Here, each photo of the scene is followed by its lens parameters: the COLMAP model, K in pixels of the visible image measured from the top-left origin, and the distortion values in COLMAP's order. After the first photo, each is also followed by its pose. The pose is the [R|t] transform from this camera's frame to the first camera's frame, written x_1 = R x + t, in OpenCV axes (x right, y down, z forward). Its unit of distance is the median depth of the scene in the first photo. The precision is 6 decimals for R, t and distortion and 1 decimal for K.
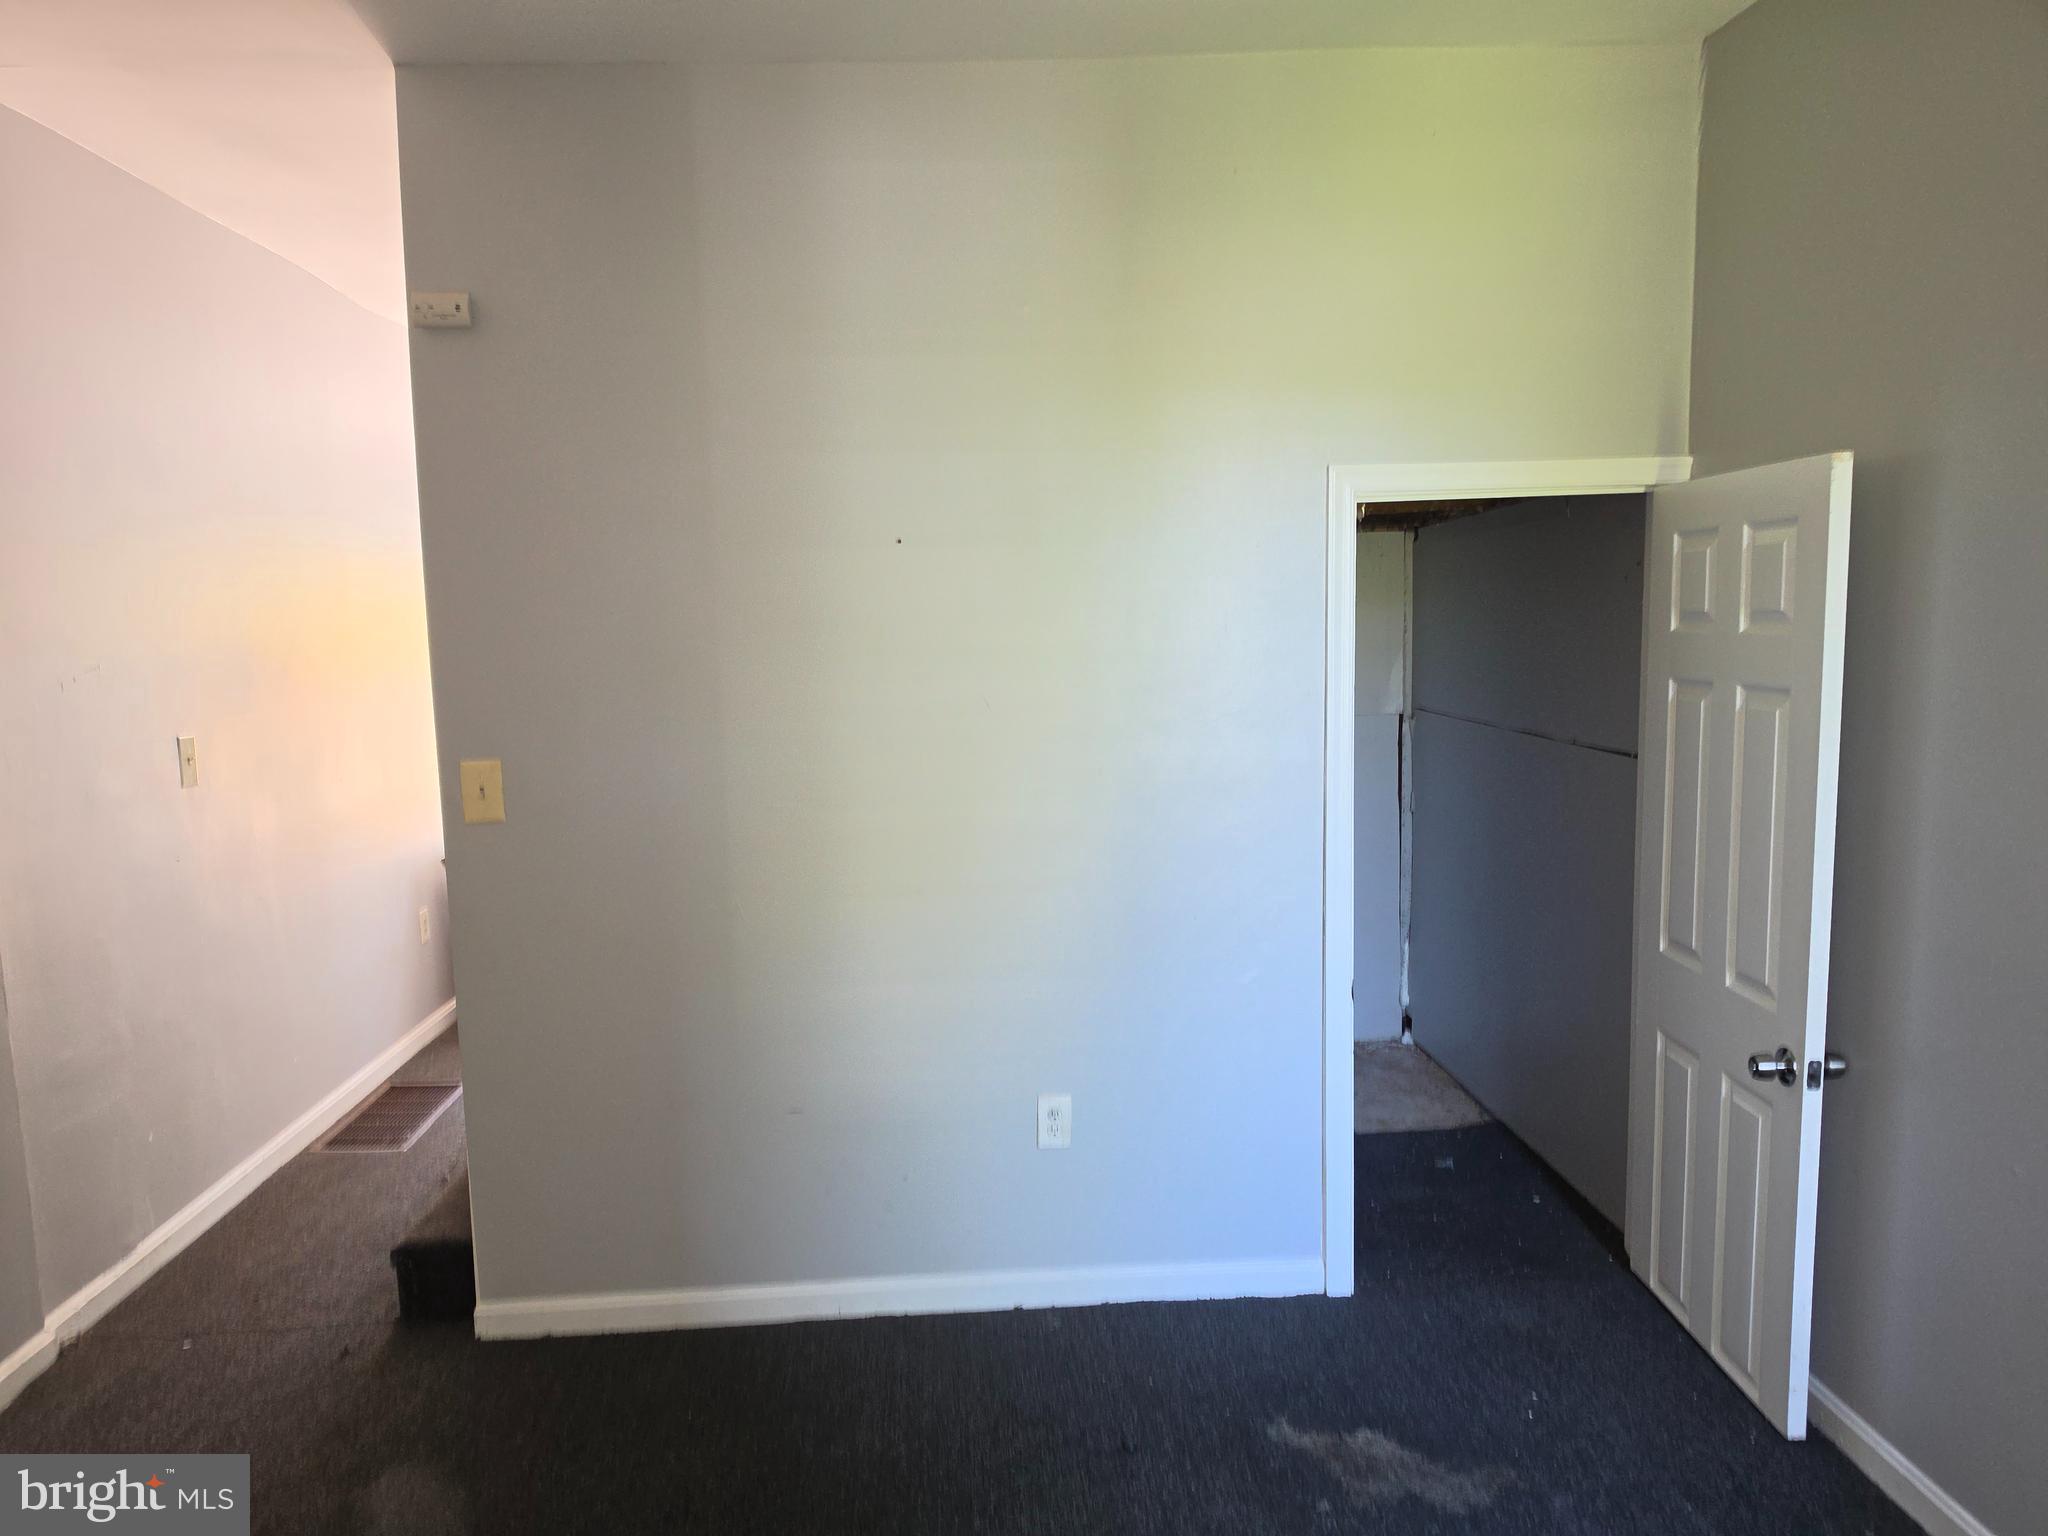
lens RADIAL K [[1427.1, 0, 1022.9], [0, 1427.1, 774.1], [0, 0, 1]] dist [0.054263, -0.062741]
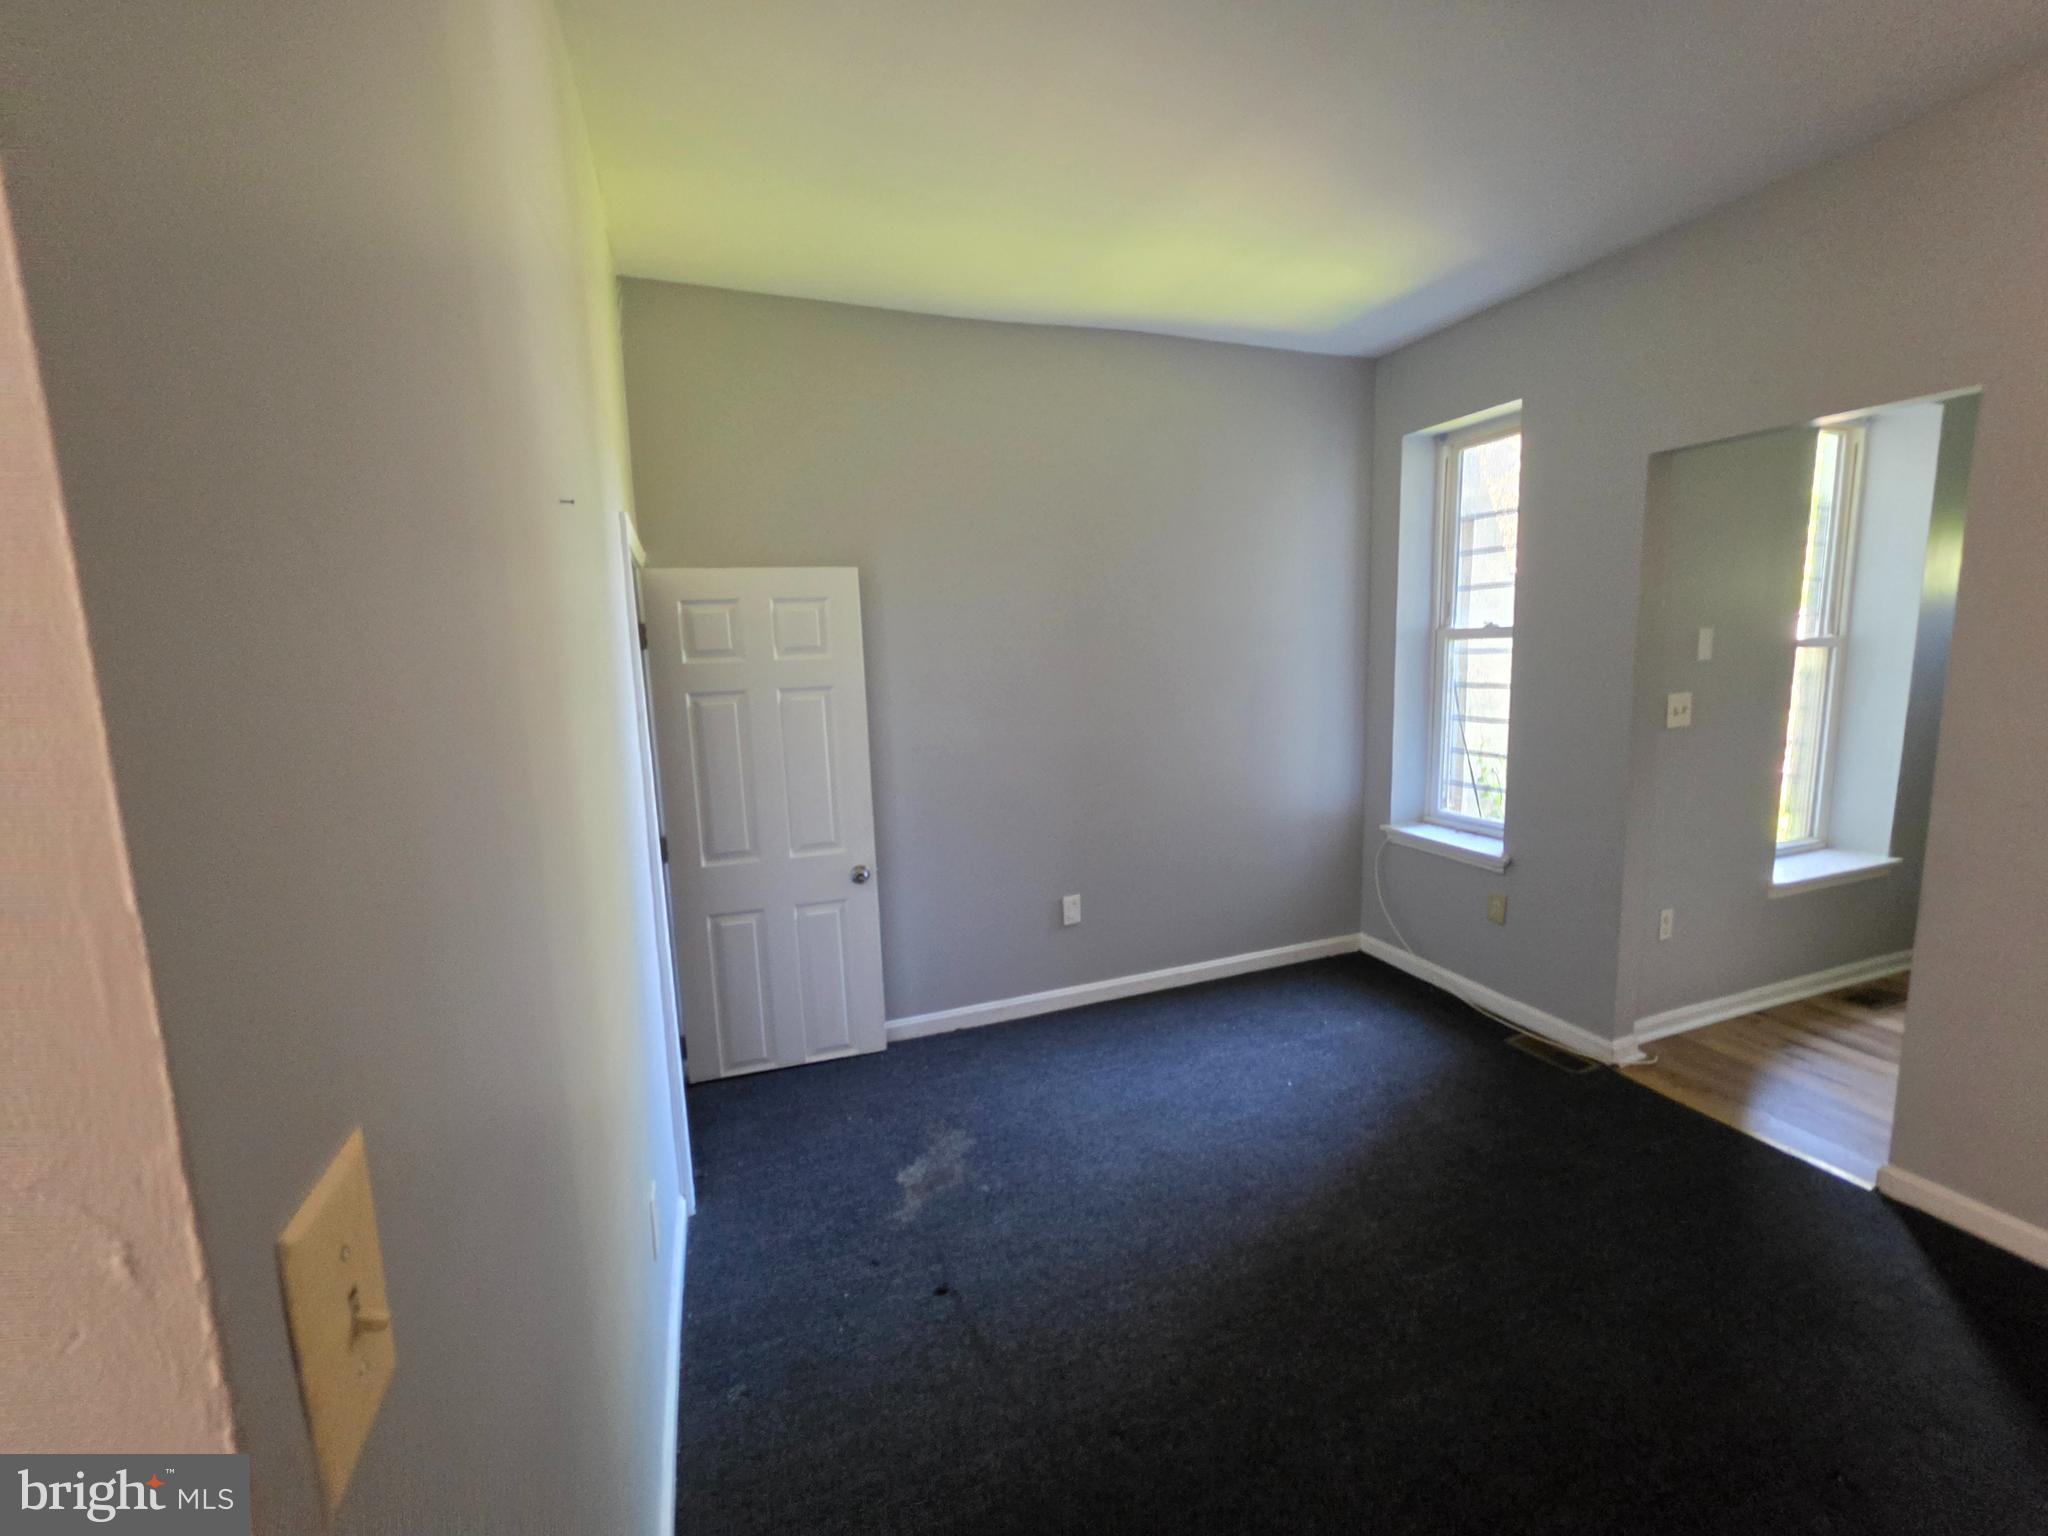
lens RADIAL K [[834.9, 0, 1015.9], [0, 834.9, 764.9], [0, 0, 1]] dist [-0.005810, 0.002089]
pose [[-0.294724, -0.101099, 0.950220, -0.611078], [0.140802, 0.978939, 0.147826, -0.086337], [-0.945152, 0.177361, -0.274282, 1.083620]]
